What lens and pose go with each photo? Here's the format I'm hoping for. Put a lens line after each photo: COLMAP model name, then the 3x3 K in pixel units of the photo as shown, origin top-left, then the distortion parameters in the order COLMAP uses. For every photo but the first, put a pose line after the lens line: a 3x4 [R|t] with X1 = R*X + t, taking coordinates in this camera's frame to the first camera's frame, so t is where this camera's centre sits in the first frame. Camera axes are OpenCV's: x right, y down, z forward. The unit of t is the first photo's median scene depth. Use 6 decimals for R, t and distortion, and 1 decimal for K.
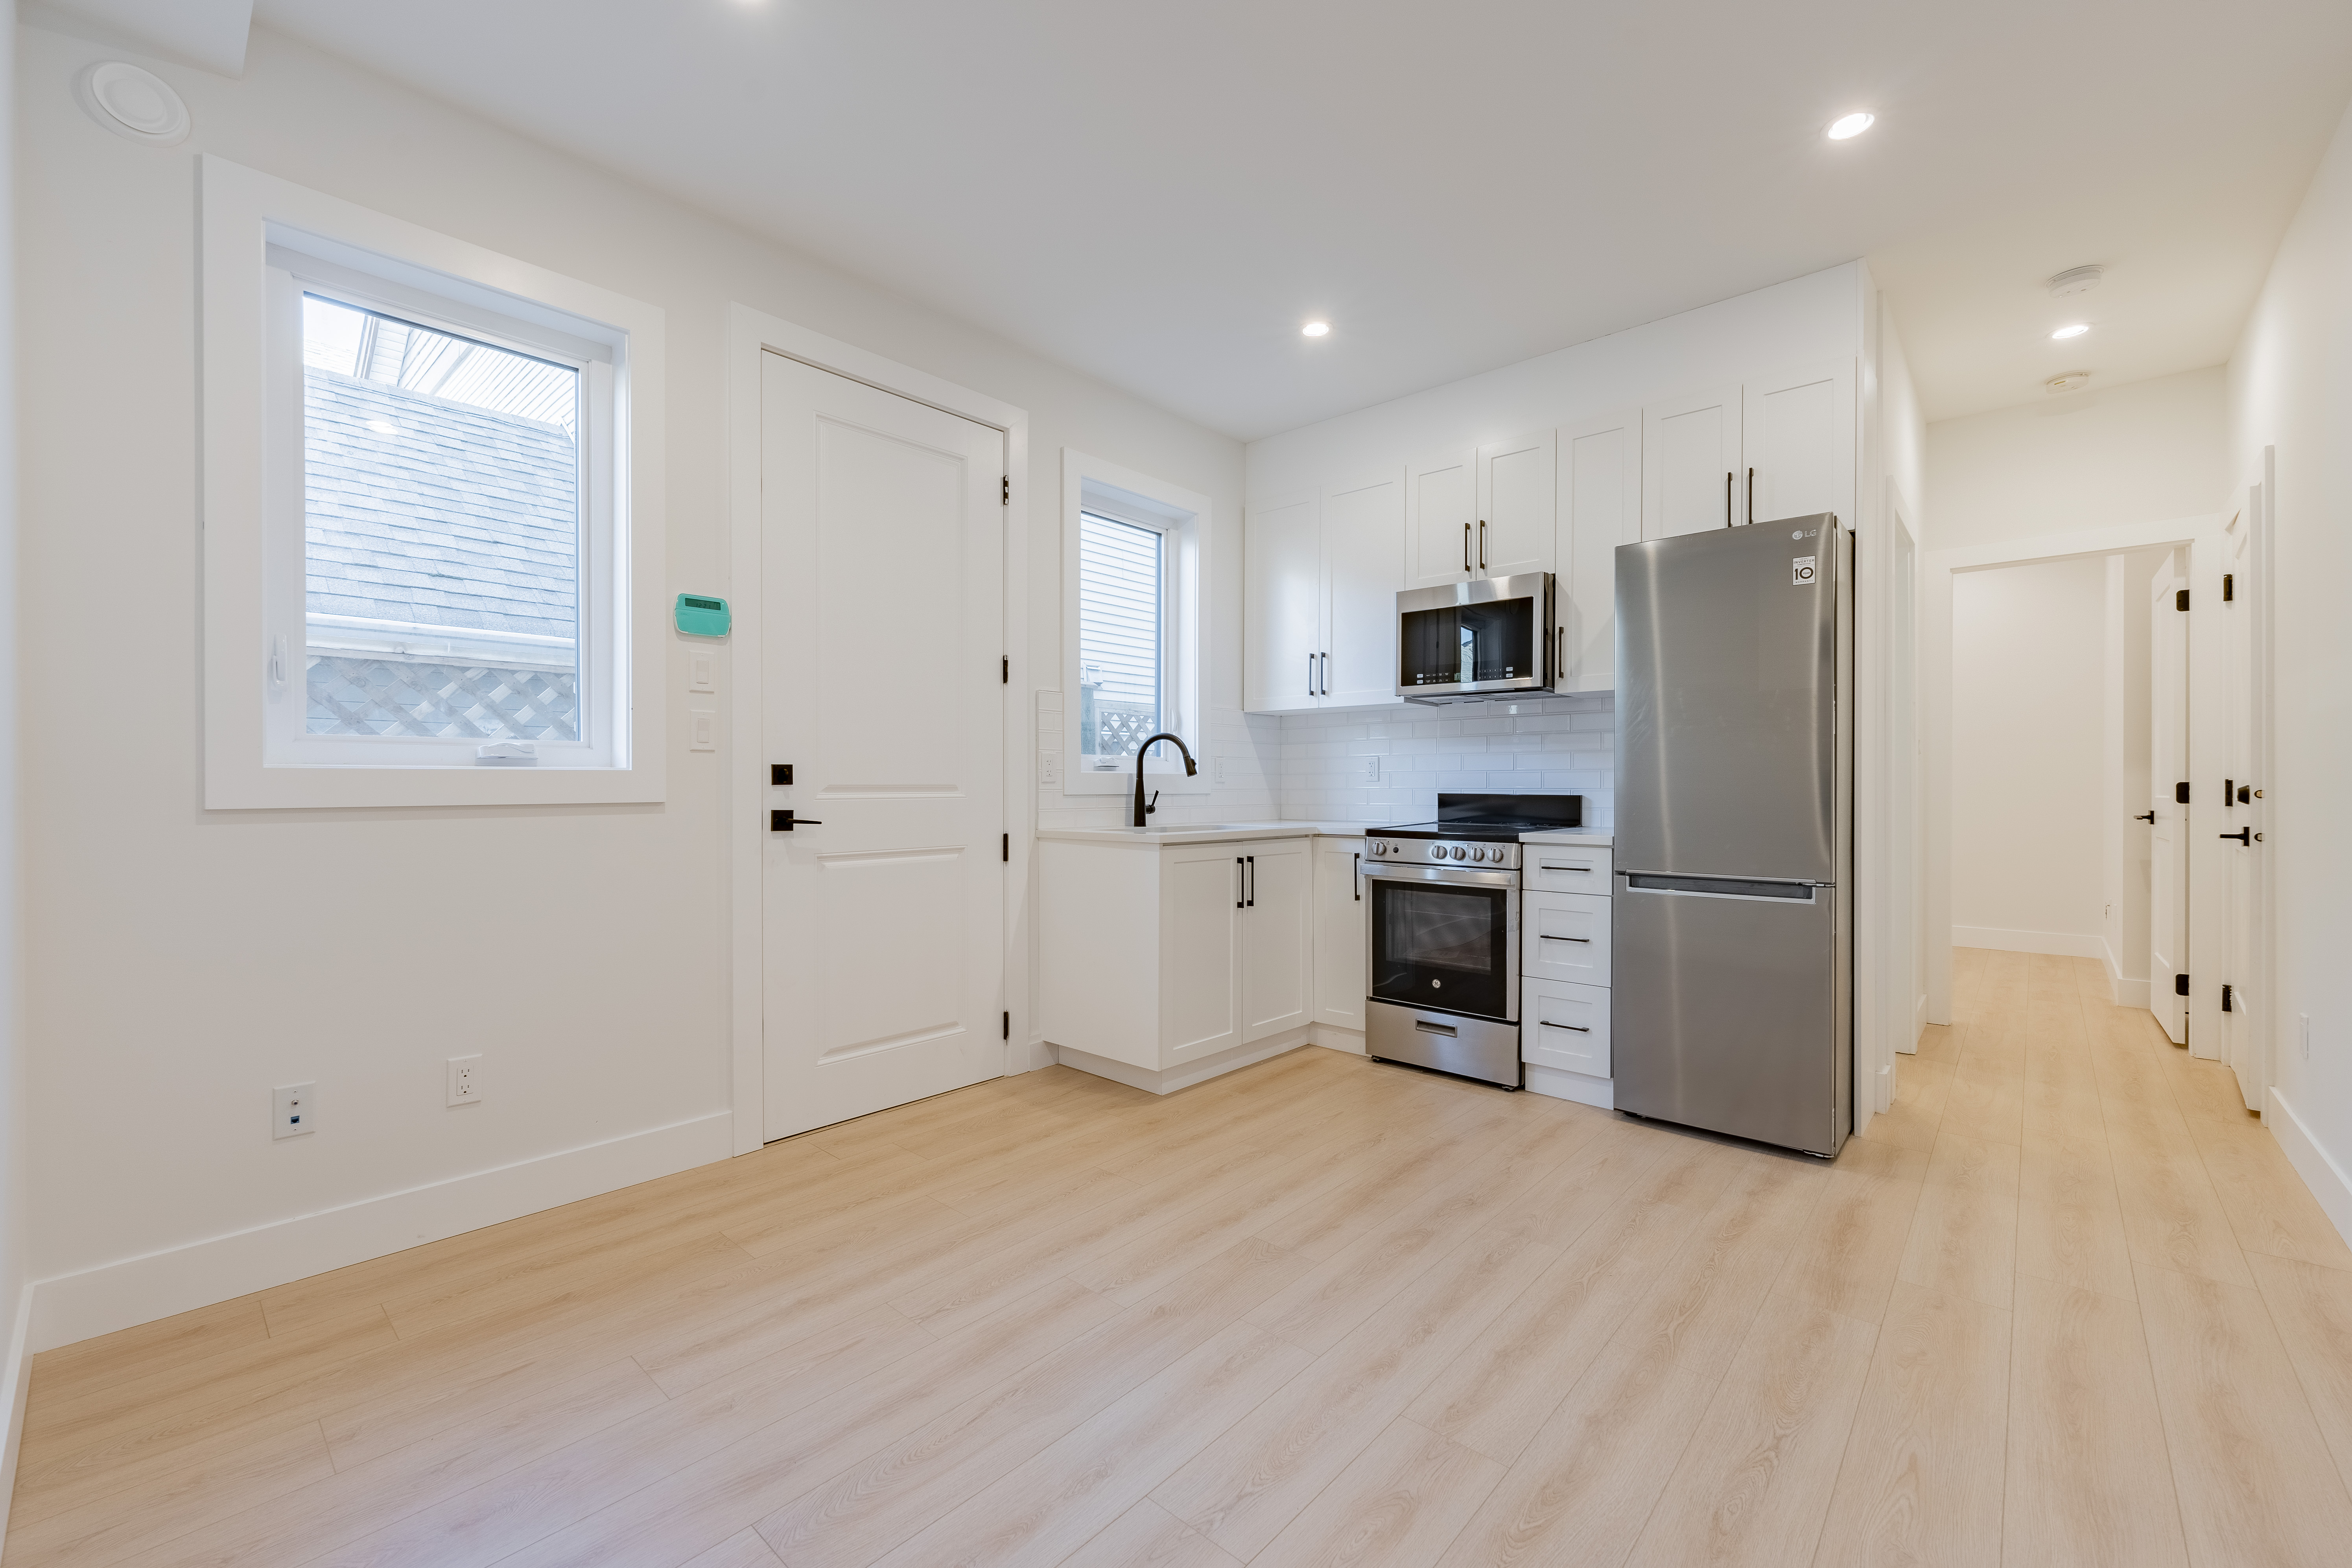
lens RADIAL K [[903.4, 0, 1218.3], [0, 903.4, 782.3], [0, 0, 1]] dist [-0.000640, -0.000270]
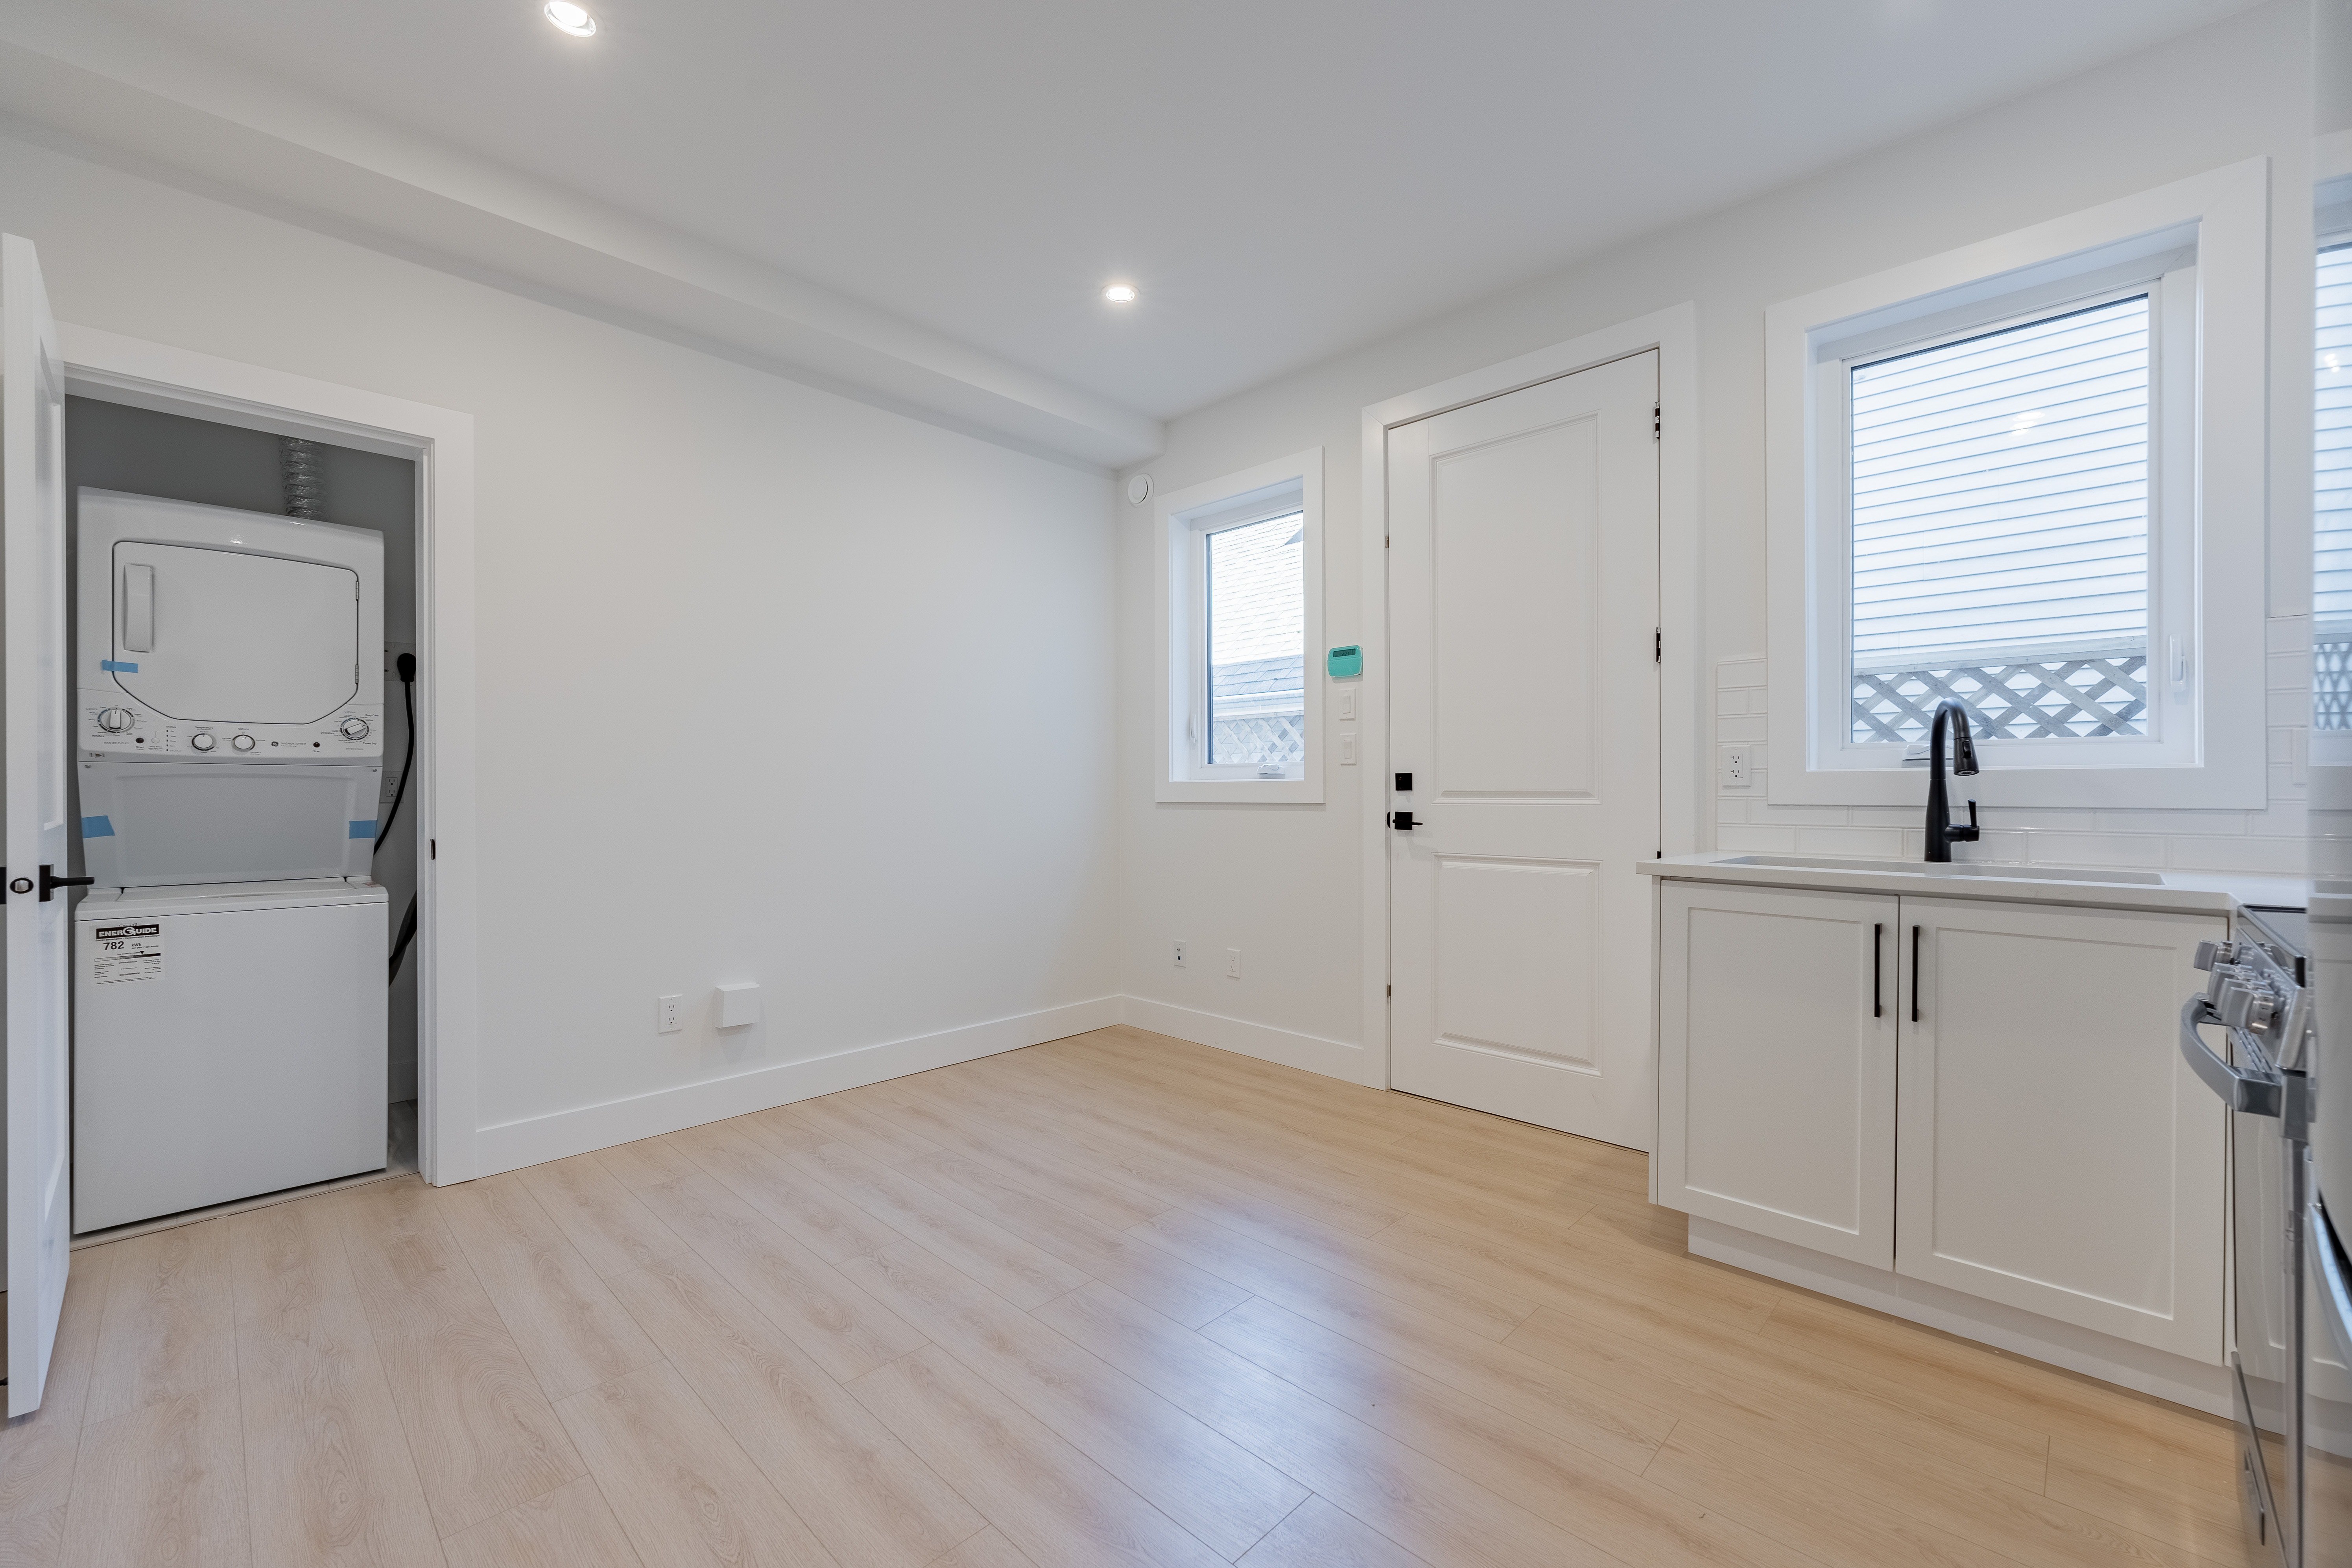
lens RADIAL K [[972.3, 0, 1176.0], [0, 972.3, 784.0], [0, 0, 1]] dist [0.002304, -0.000088]
pose [[-0.039399, -0.004935, -0.999211, 0.848398], [0.003937, 0.999979, -0.005094, -0.000607], [0.999216, -0.004134, -0.039379, 0.808769]]
